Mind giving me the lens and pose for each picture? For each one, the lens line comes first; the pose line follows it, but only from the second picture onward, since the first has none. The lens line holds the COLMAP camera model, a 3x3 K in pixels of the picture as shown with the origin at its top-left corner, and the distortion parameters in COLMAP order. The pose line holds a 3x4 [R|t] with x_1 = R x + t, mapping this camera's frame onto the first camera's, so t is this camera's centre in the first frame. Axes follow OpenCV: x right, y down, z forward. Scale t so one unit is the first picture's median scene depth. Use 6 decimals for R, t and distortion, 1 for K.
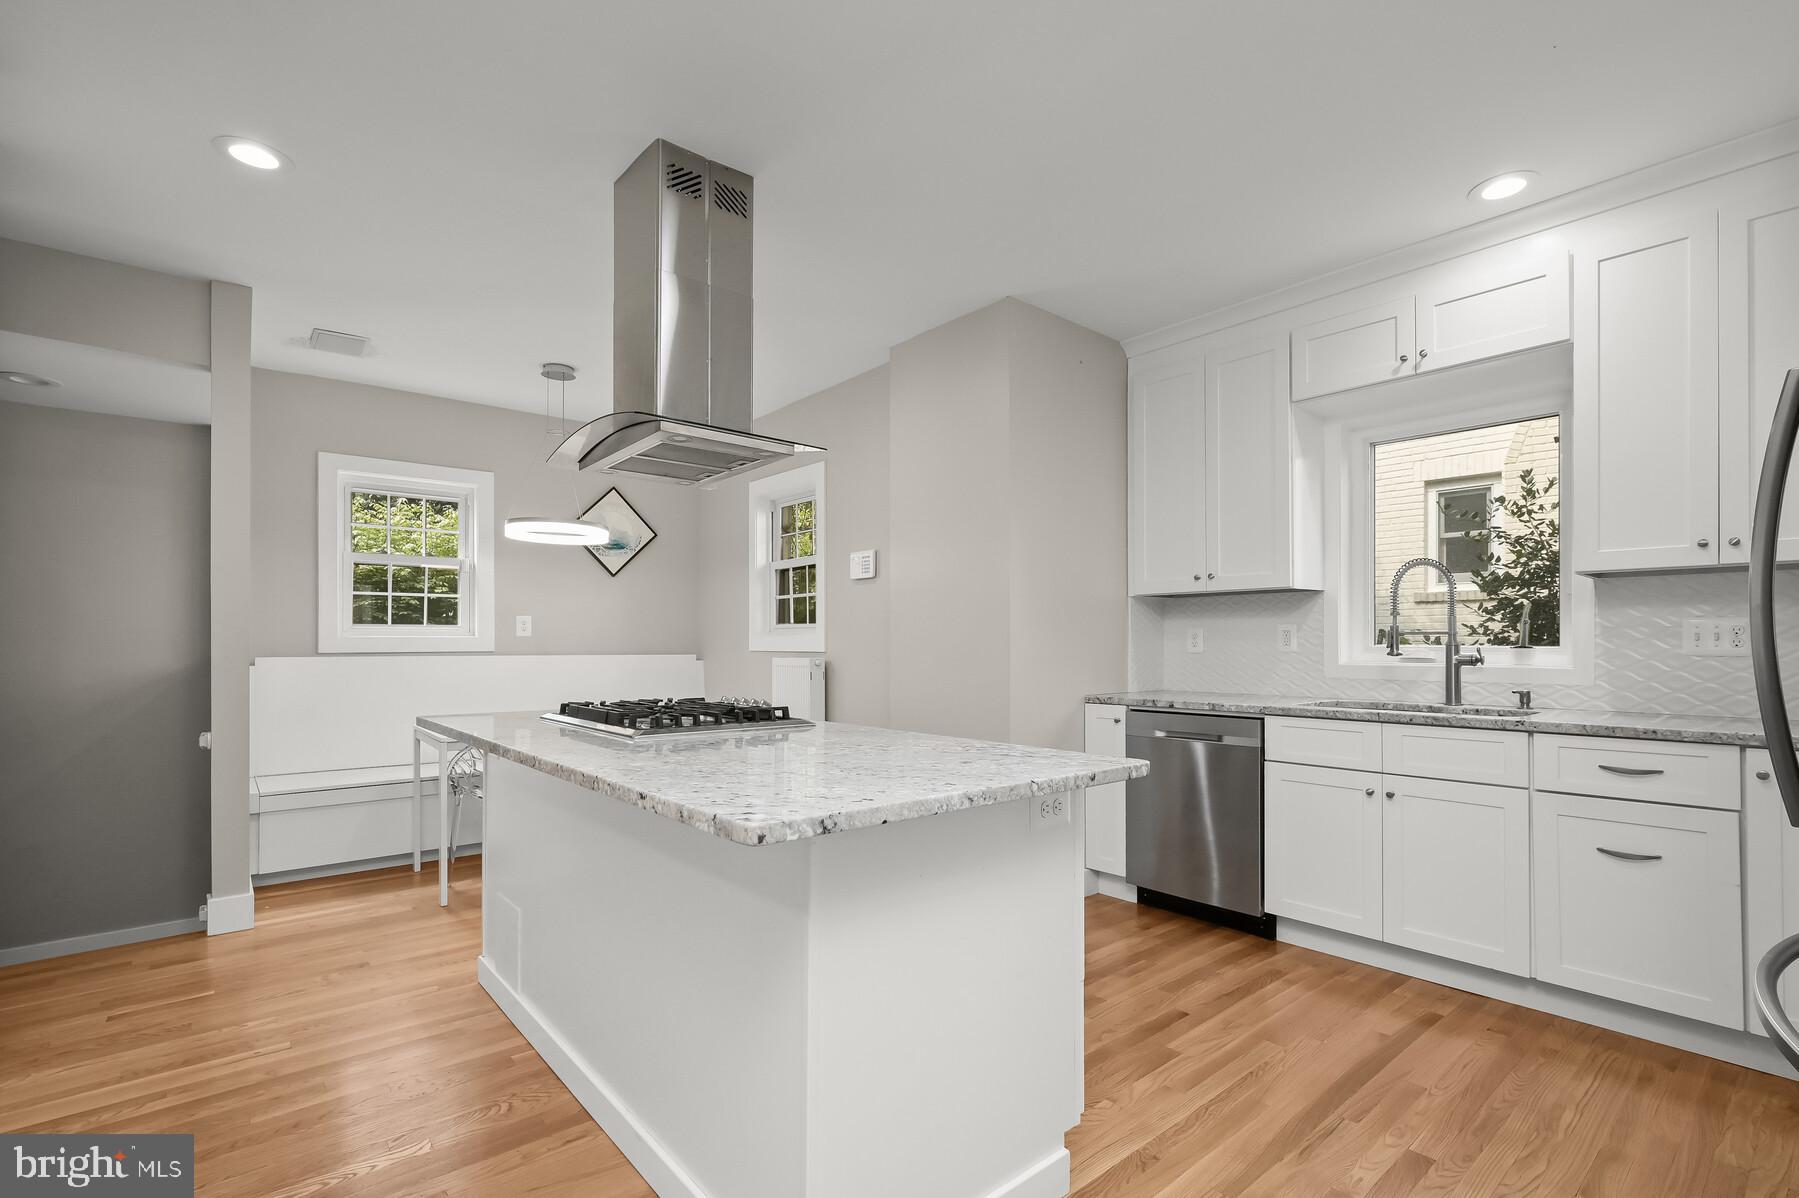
lens RADIAL K [[808.2, 0, 909.0], [0, 808.2, 623.4], [0, 0, 1]] dist [0.000879, 0.000192]
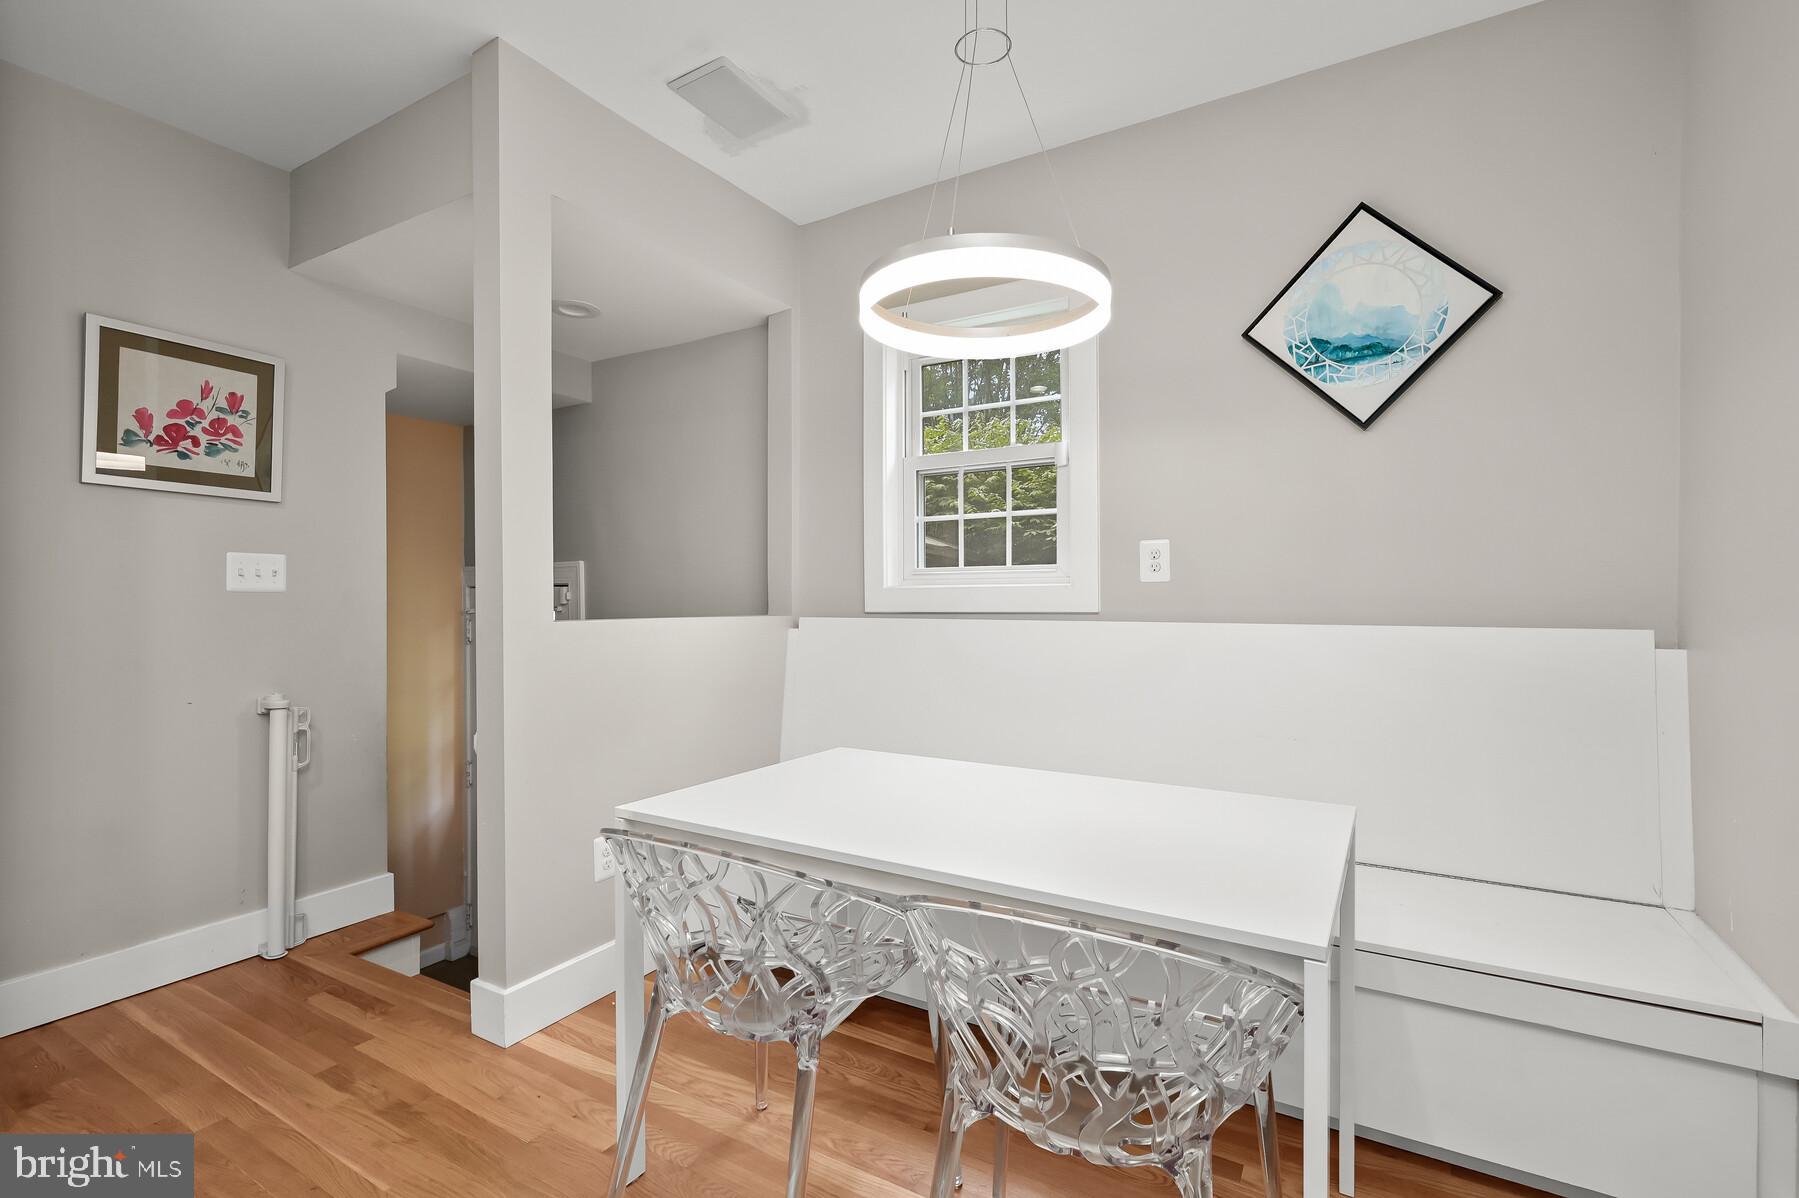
lens RADIAL K [[815.6, 0, 899.5], [0, 815.6, 599.0], [0, 0, 1]] dist [0.000187, 0.000354]
pose [[0.354484, -0.002171, -0.935060, -0.080971], [0.021229, 0.999758, 0.005726, 0.021015], [0.934821, -0.021880, 0.354444, 0.726827]]
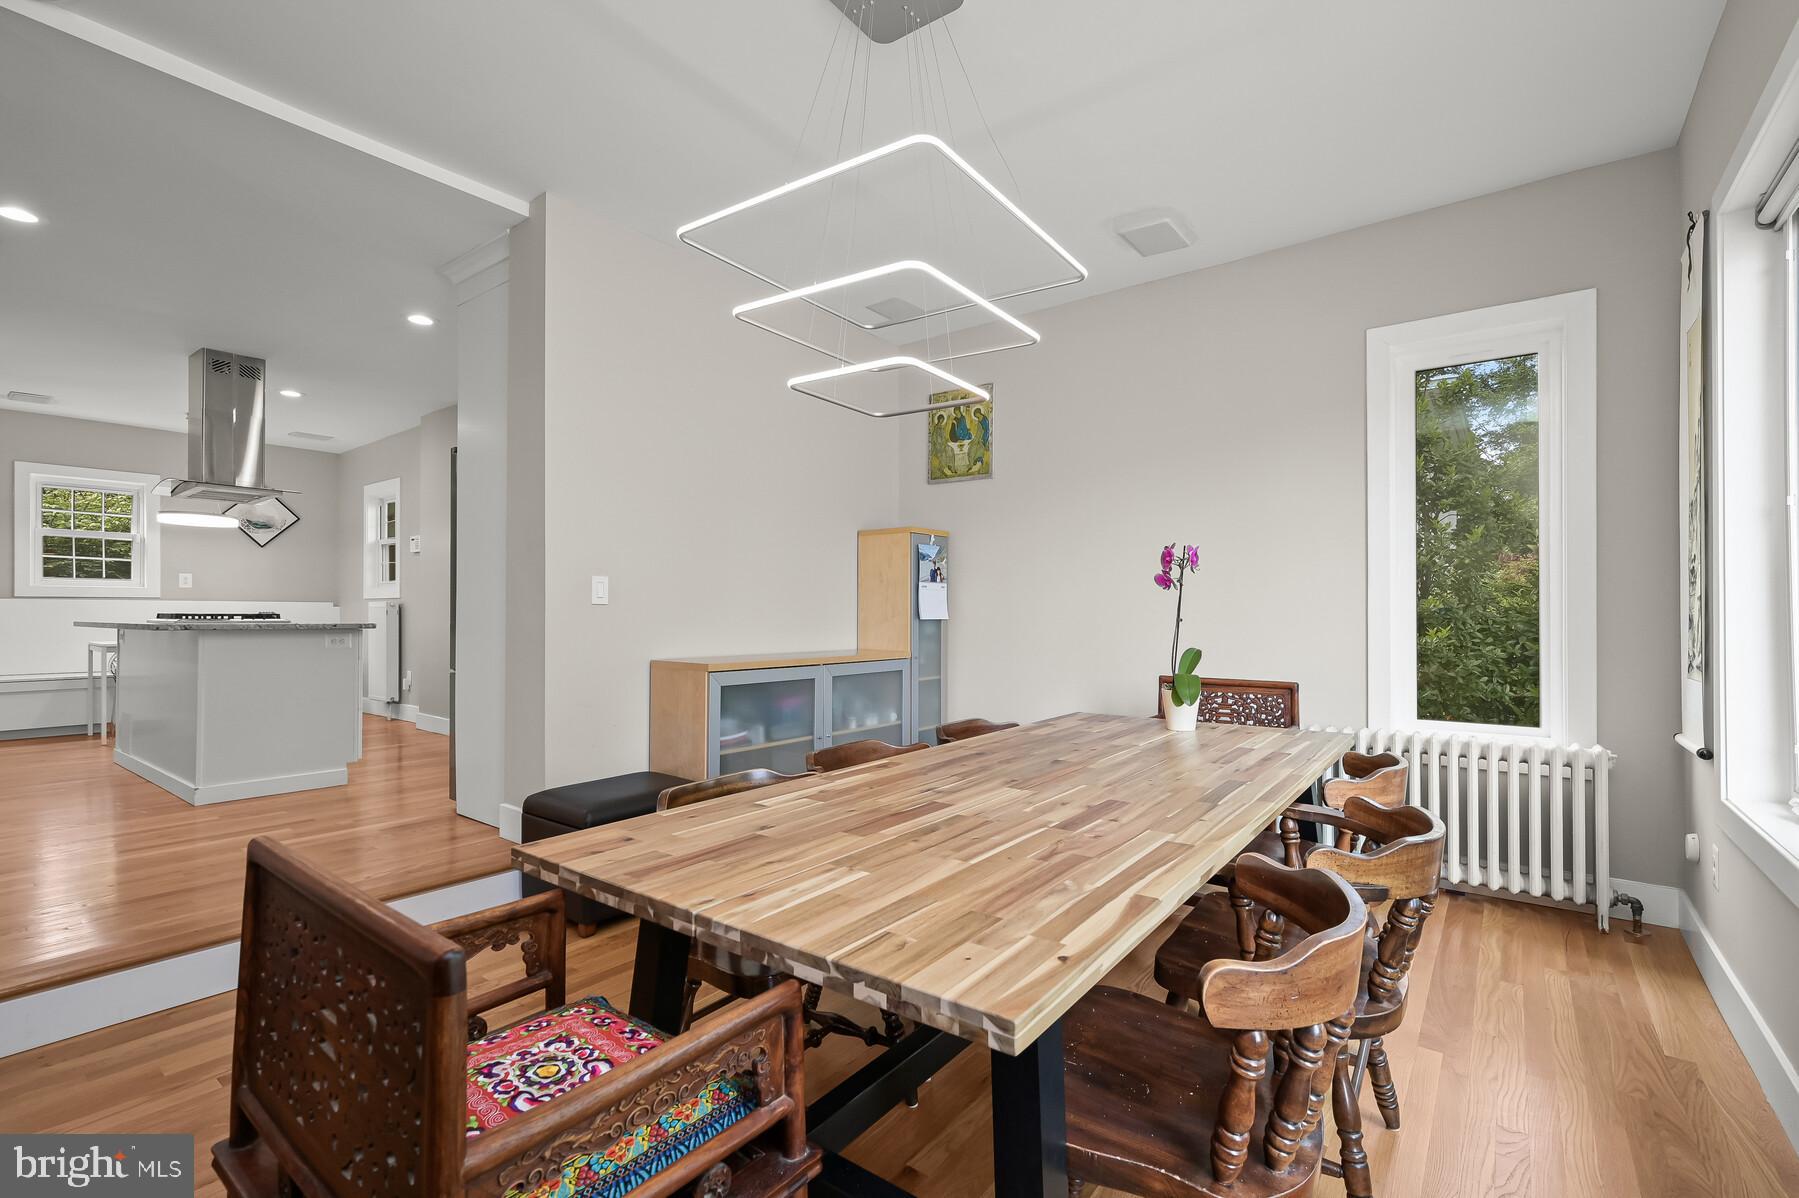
lens RADIAL K [[786.6, 0, 899.5], [0, 786.6, 599.0], [0, 0, 1]] dist [-0.001619, -0.000408]
pose [[0.977816, 0.003992, 0.209426, 0.512781], [-0.005006, 0.999978, 0.004312, 0.024732], [-0.209404, -0.005265, 0.977815, -0.689004]]
